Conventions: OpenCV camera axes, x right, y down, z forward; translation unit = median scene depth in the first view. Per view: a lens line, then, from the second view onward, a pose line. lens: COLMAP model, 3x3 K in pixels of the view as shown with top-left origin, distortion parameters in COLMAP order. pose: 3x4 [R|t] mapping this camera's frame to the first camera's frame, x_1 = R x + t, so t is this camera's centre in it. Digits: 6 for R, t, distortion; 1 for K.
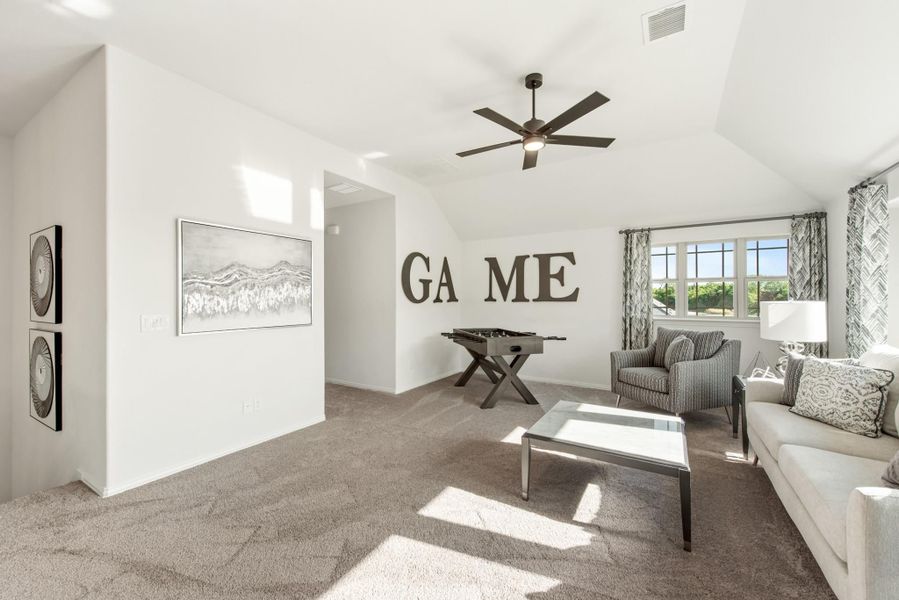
lens RADIAL K [[370.4, 0, 445.0], [0, 370.4, 298.2], [0, 0, 1]] dist [0.005936, -0.000631]
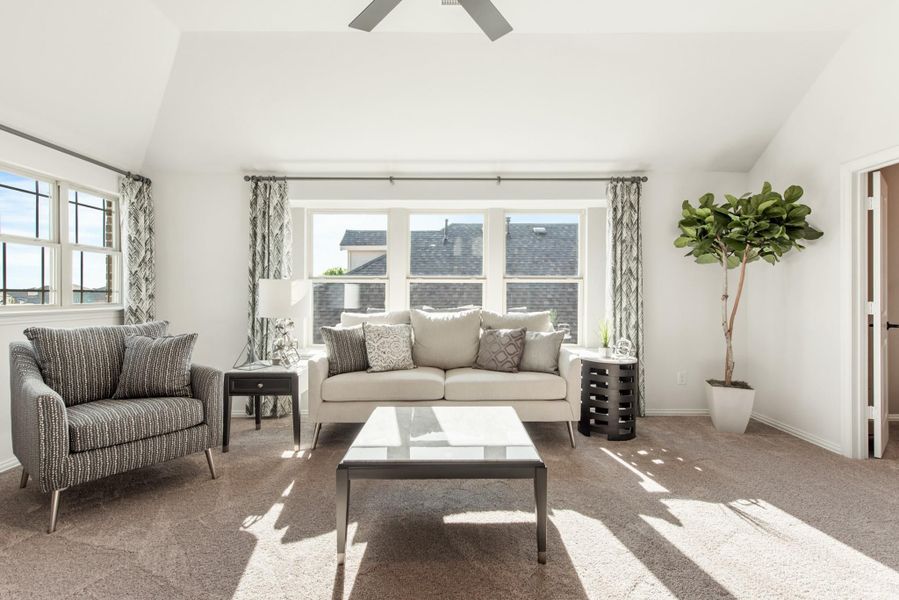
lens RADIAL K [[435.1, 0, 451.0], [0, 435.1, 297.5], [0, 0, 1]] dist [0.015674, -0.001269]
pose [[-0.532648, -0.002090, 0.846334, -0.278534], [0.003007, 0.999986, 0.004362, 0.052656], [-0.846331, 0.004868, -0.532635, 1.205767]]
